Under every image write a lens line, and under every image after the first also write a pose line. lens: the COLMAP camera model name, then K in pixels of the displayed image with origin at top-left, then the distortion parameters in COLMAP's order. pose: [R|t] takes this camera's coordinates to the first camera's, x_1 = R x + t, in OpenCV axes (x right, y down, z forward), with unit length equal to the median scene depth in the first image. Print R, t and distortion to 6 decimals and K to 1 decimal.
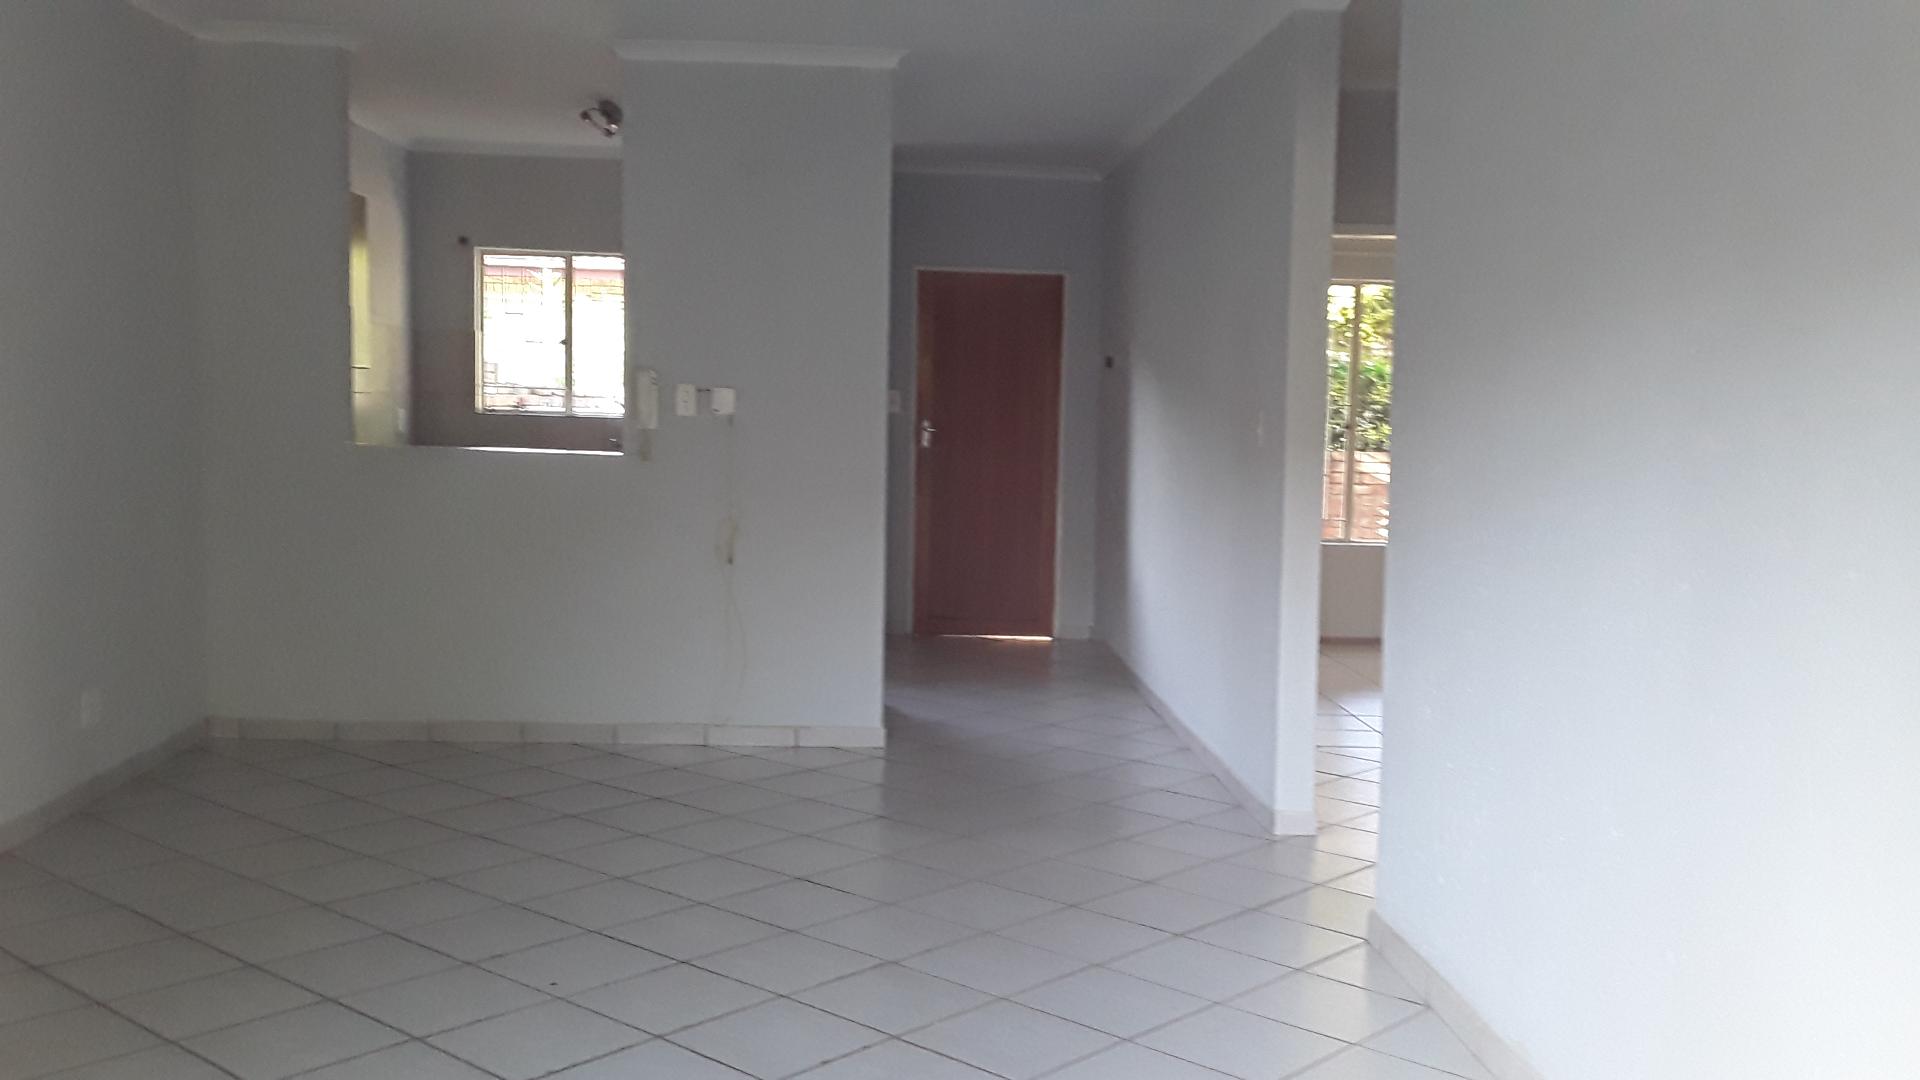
lens RADIAL K [[1775.2, 0, 960.0], [0, 1775.2, 540.0], [0, 0, 1]] dist [0.073198, -0.165574]
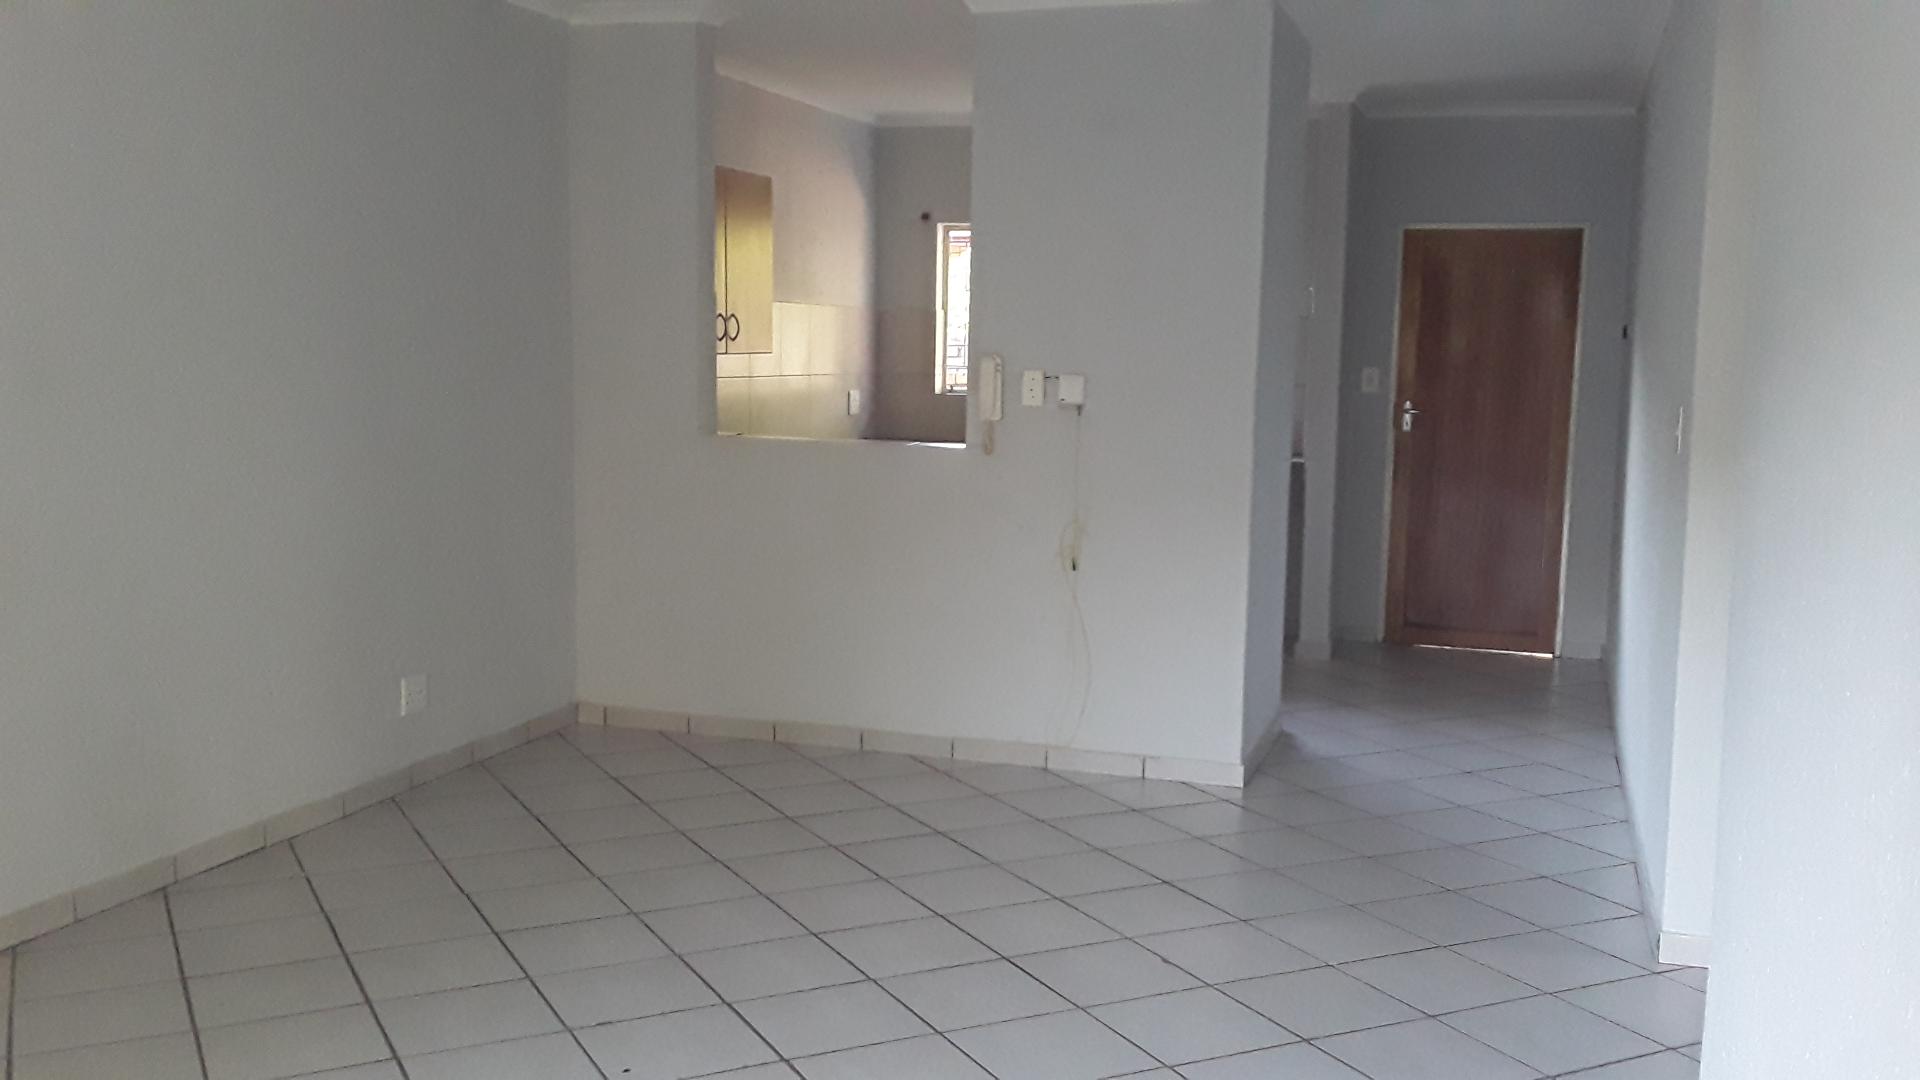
lens RADIAL K [[1758.5, 0, 960.0], [0, 1758.5, 540.0], [0, 0, 1]] dist [0.047699, -0.012853]
pose [[0.926856, 0.033033, -0.373961, 0.147760], [-0.023918, 0.999294, 0.028989, -0.026269], [0.374654, -0.017924, 0.926991, 0.151476]]
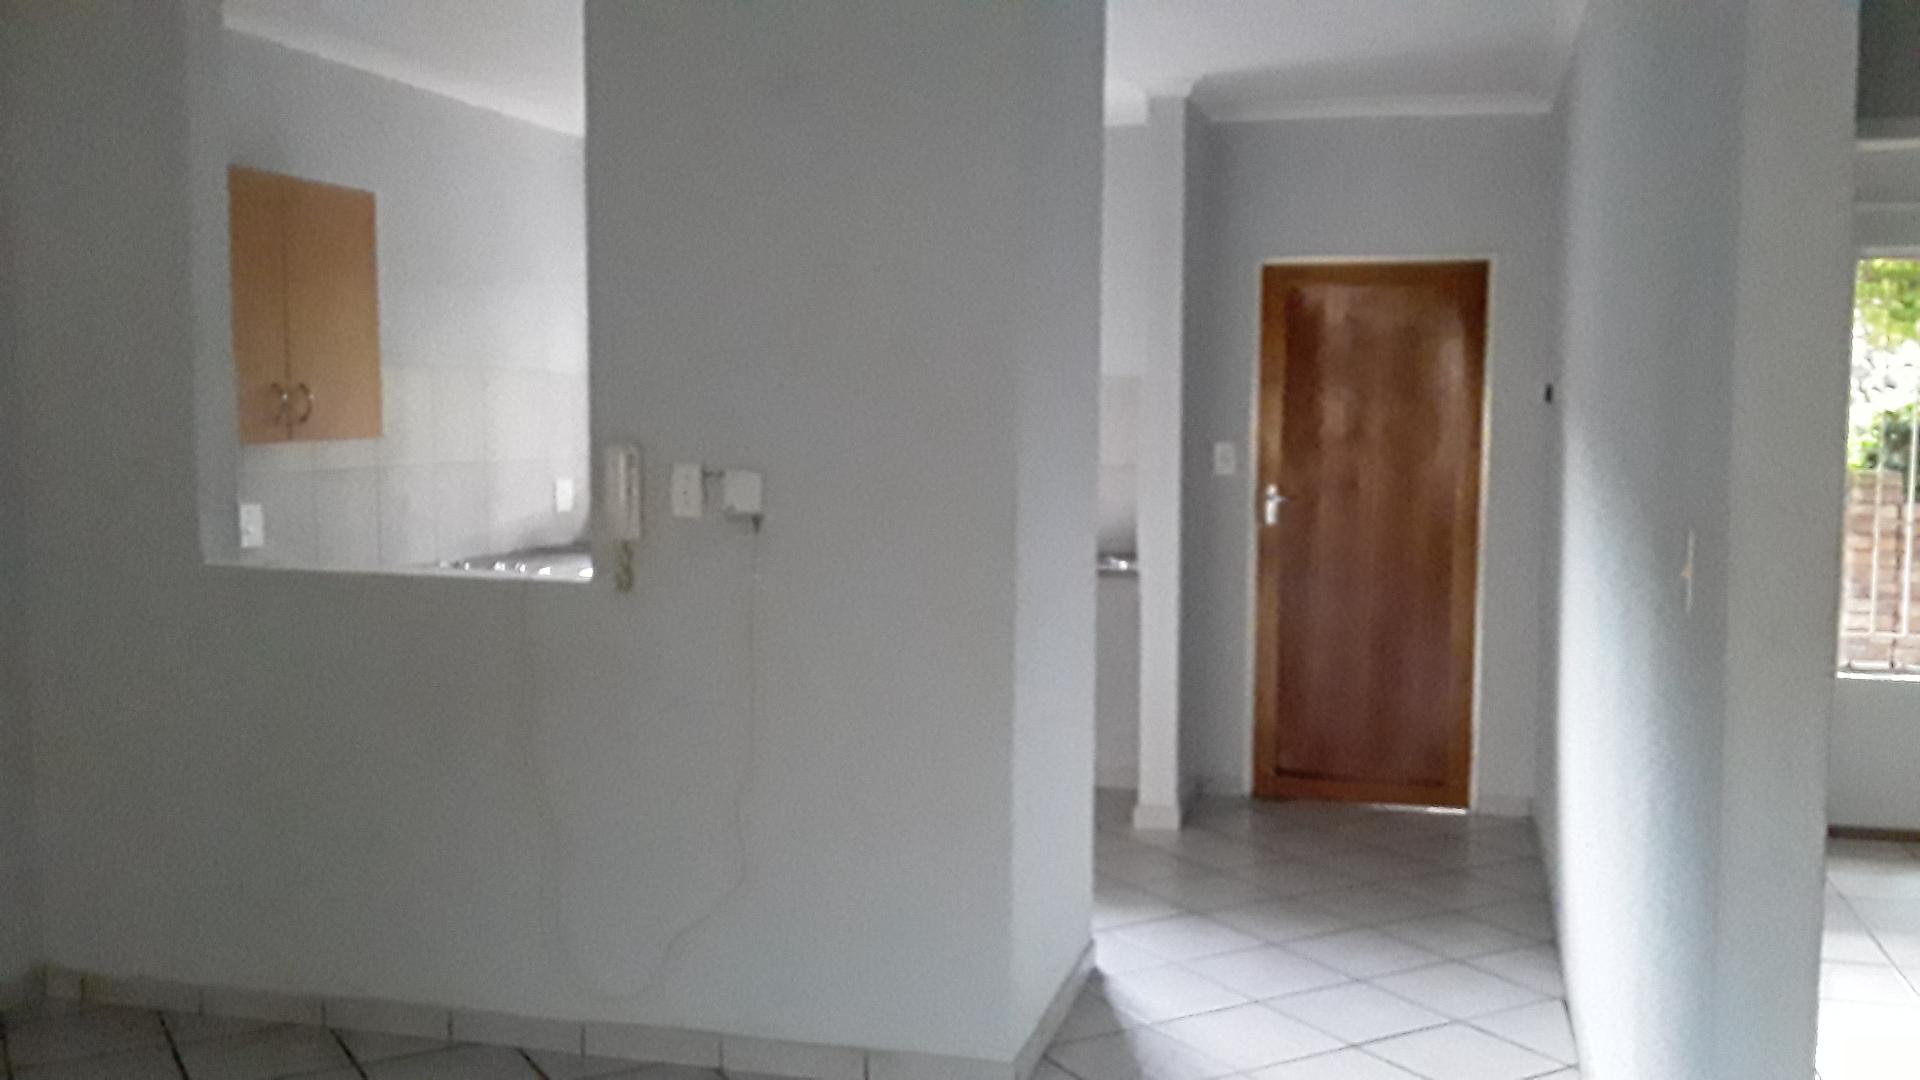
lens RADIAL K [[1718.9, 0, 980.0], [0, 1718.9, 553.8], [0, 0, 1]] dist [0.061977, -0.001566]
pose [[0.946577, 0.004863, -0.322442, 0.124396], [-0.004765, 0.999988, 0.001092, -0.058057], [0.322443, 0.000502, 0.946589, 0.478204]]
